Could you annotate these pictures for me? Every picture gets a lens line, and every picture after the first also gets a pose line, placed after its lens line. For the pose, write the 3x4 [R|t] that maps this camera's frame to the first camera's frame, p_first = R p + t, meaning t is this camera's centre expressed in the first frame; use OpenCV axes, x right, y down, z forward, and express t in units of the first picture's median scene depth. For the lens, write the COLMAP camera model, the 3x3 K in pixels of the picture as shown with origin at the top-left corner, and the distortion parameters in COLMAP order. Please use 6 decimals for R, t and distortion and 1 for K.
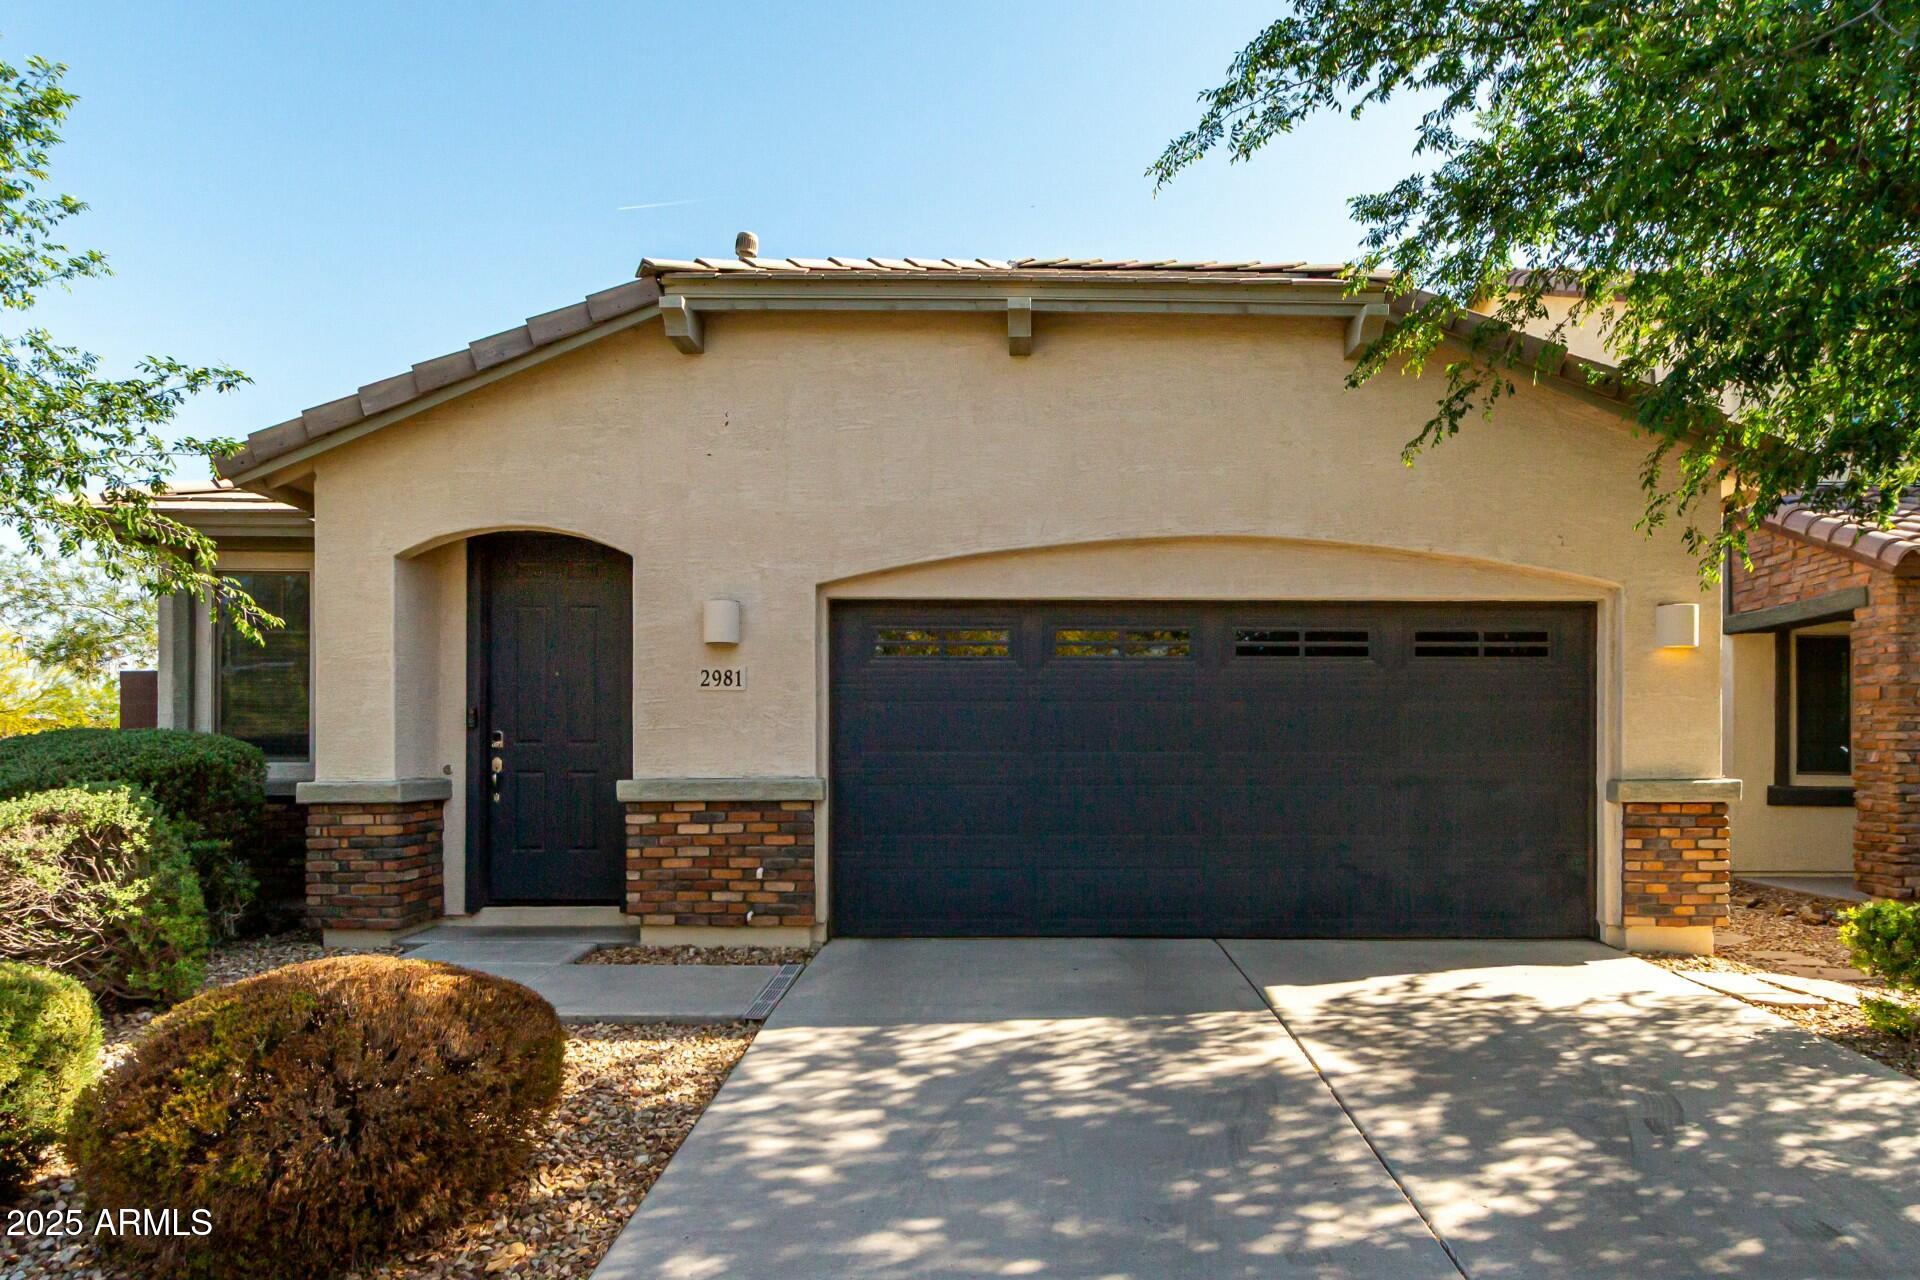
lens RADIAL K [[1135.0, 0, 959.3], [0, 1135.0, 757.0], [0, 0, 1]] dist [0.001536, 0.001639]
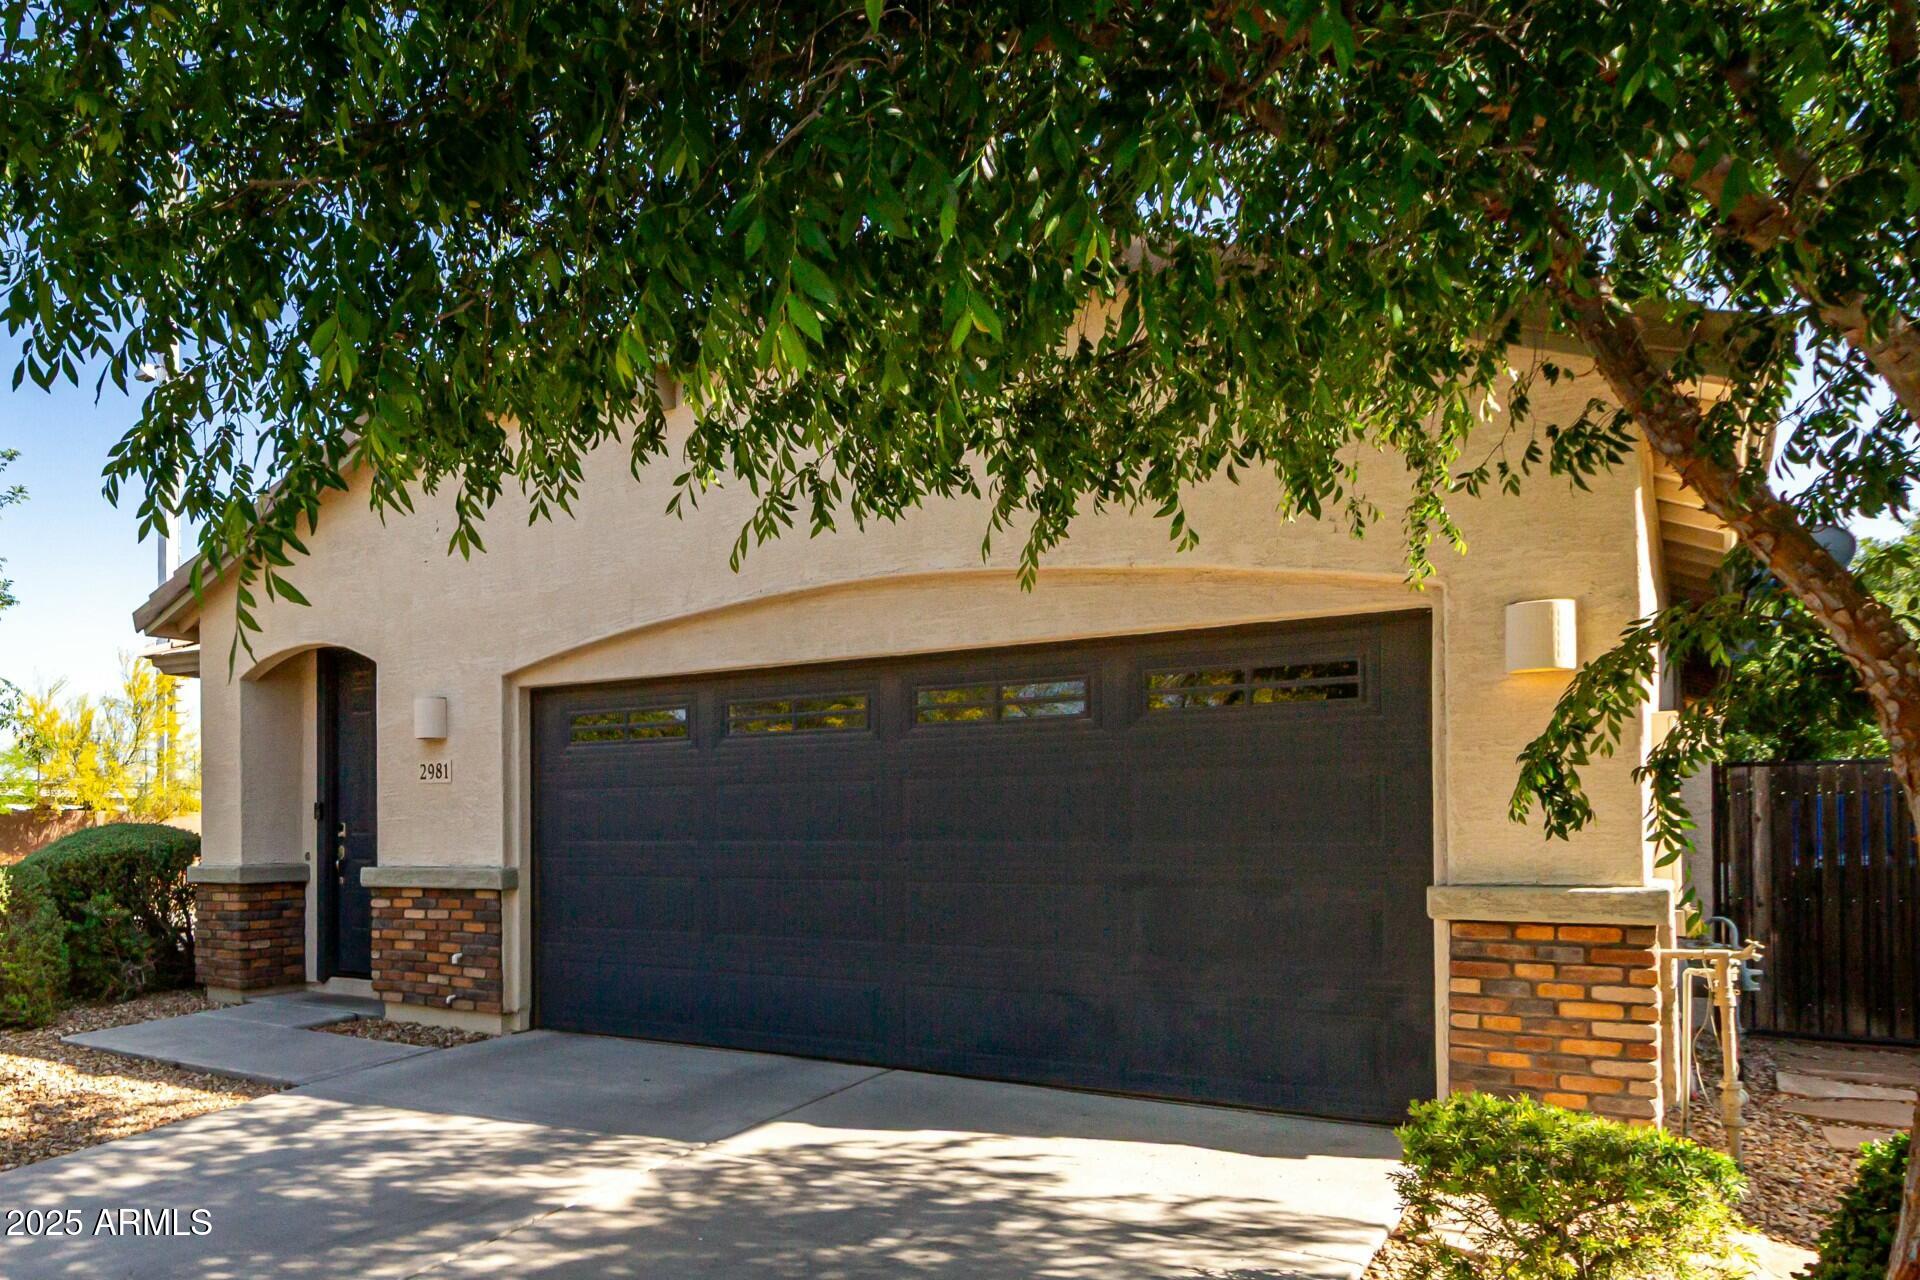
lens RADIAL K [[1311.9, 0, 625.1], [0, 1311.9, 824.2], [0, 0, 1]] dist [0.001884, 0.002404]
pose [[0.801027, -0.008177, -0.598573, 0.661918], [0.003544, 0.999954, -0.008918, -0.008994], [0.598618, 0.005023, 0.801019, 0.130774]]
